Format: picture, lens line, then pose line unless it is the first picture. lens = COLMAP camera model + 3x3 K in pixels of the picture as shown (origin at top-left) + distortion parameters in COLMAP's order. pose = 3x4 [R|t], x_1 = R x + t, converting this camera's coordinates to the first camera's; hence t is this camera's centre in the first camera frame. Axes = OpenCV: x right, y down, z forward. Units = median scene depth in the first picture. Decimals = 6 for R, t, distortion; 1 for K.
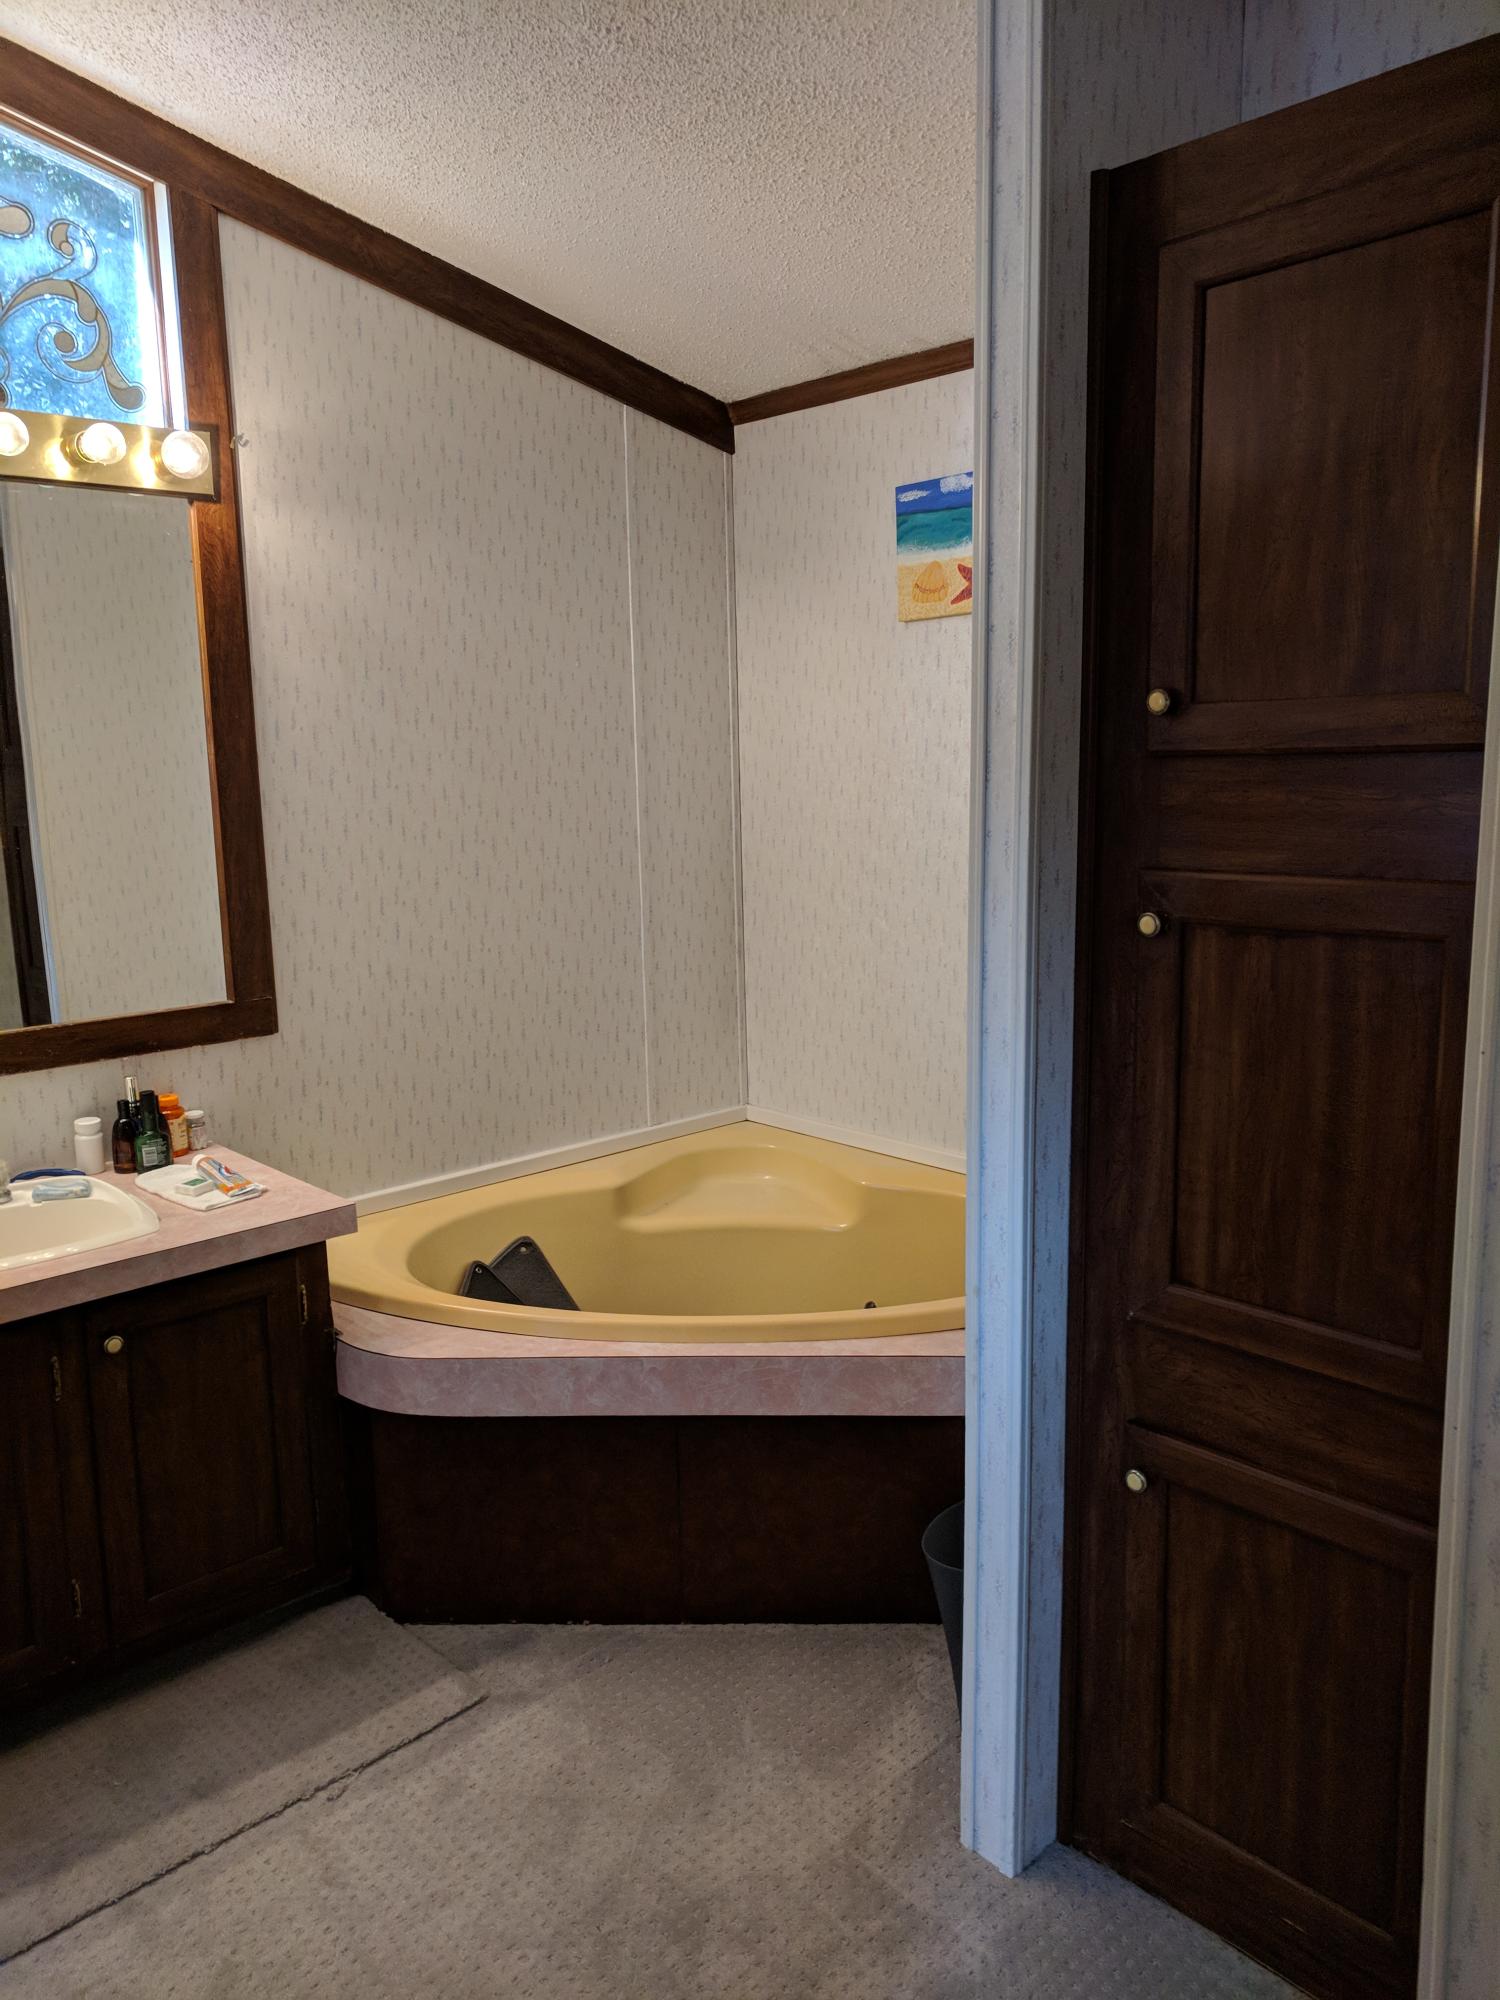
lens RADIAL K [[1487.9, 0, 750.0], [0, 1487.9, 1000.0], [0, 0, 1]] dist [0.007463, -0.005959]
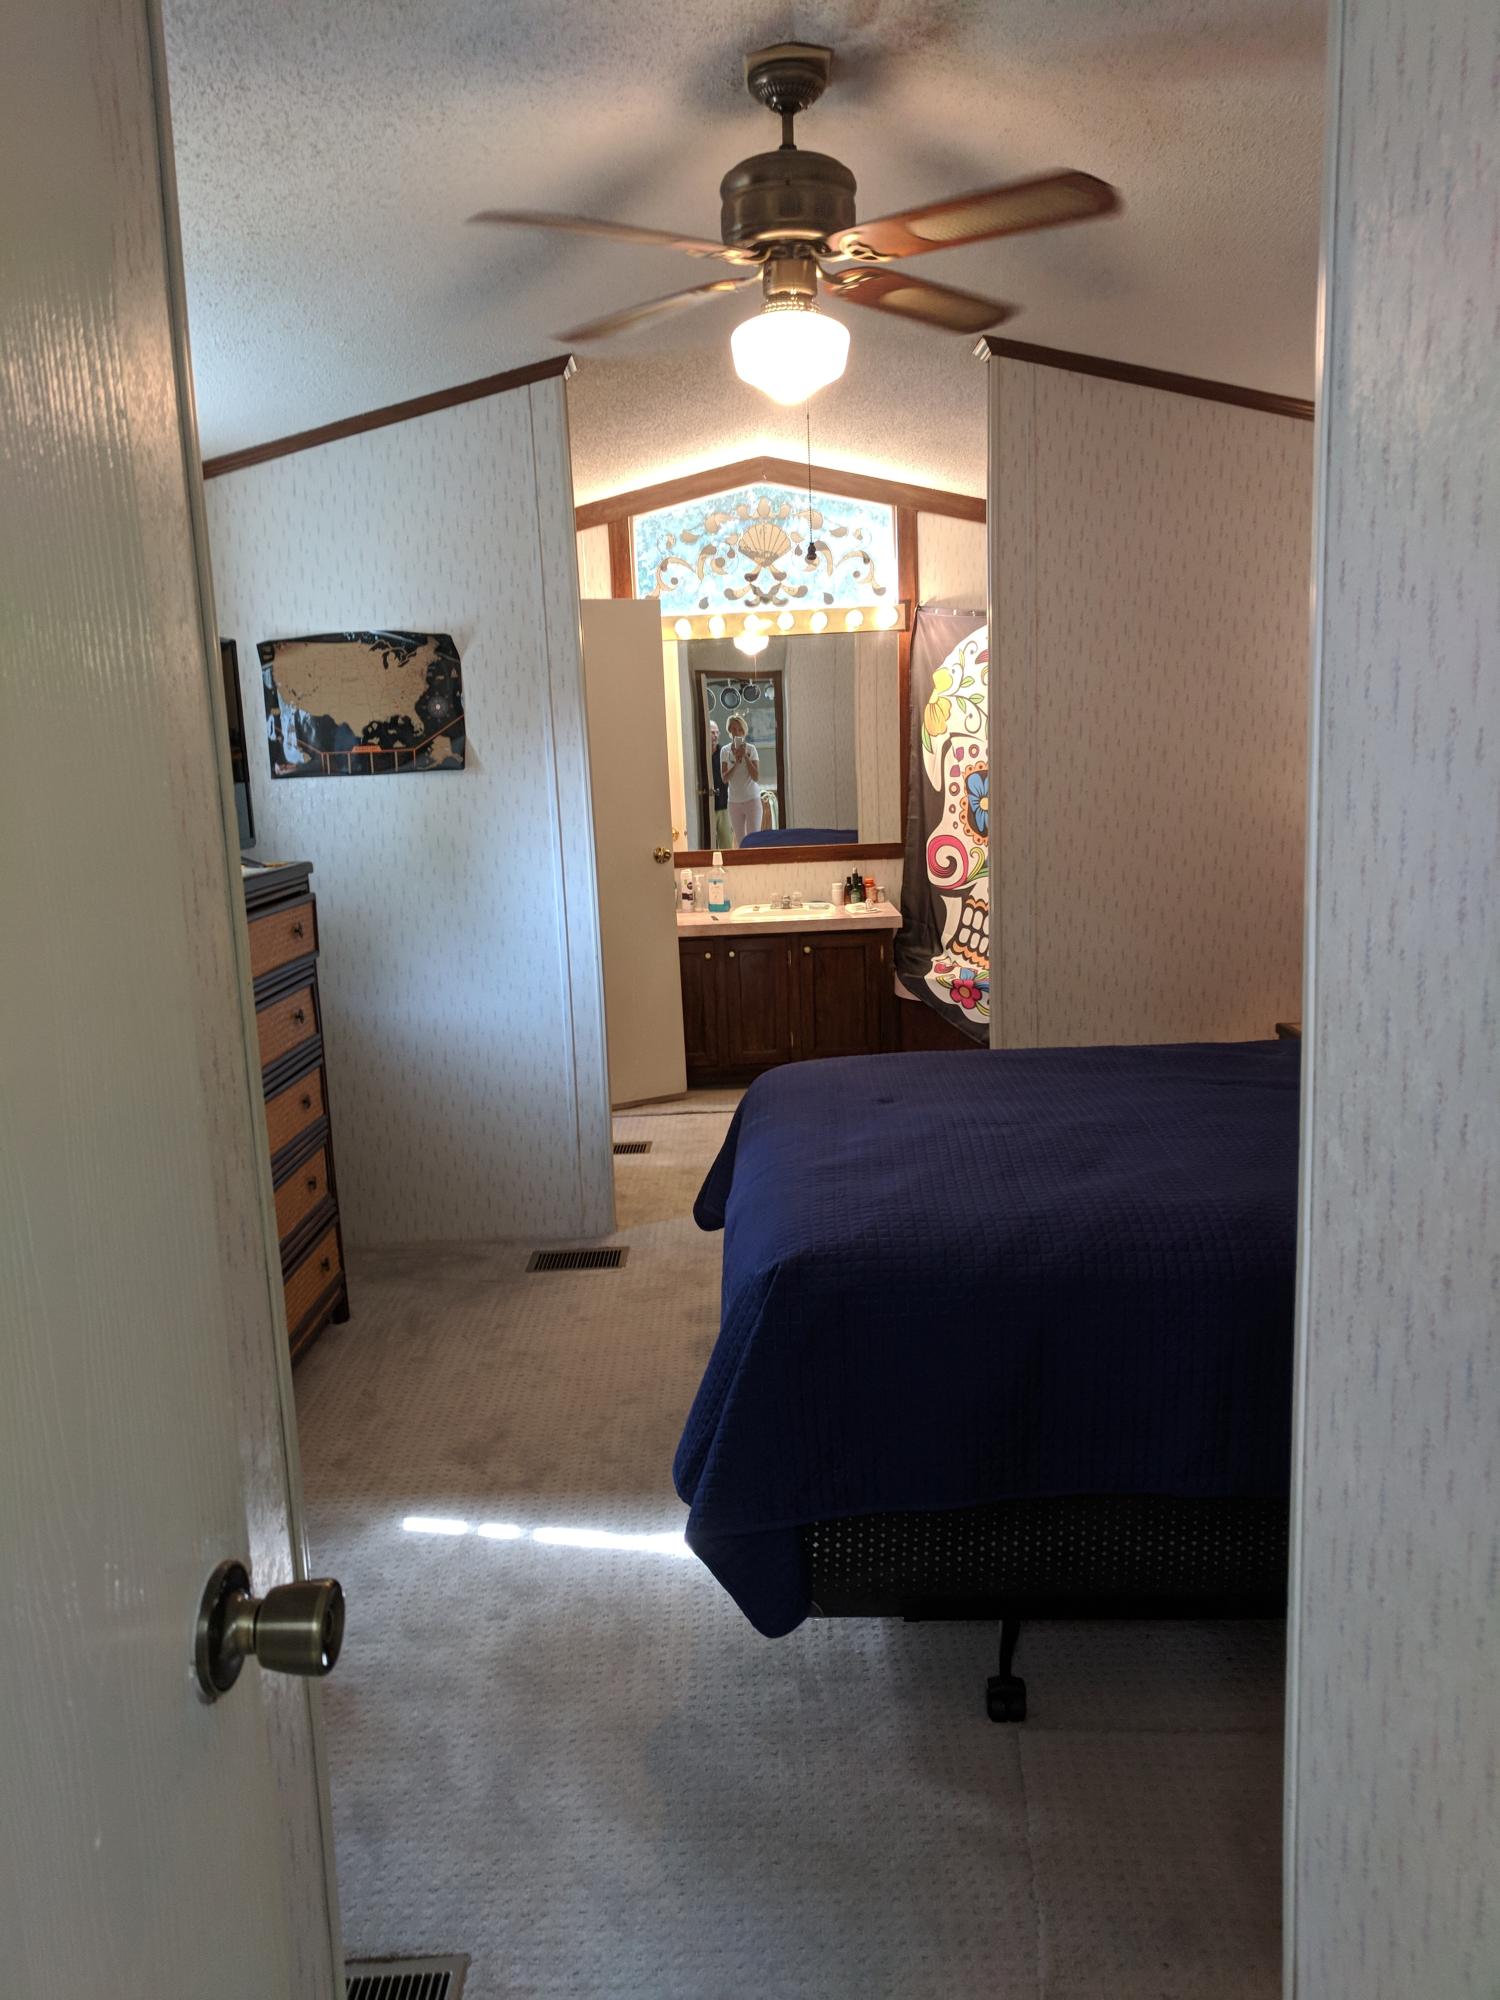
lens RADIAL K [[1487.9, 0, 750.0], [0, 1487.9, 1000.0], [0, 0, 1]] dist [0.007463, -0.005959]
pose [[0.727329, 0.108761, -0.677616, 1.178096], [-0.089508, 0.993962, 0.063463, 0.129796], [0.680427, 0.014493, 0.732673, -0.949232]]
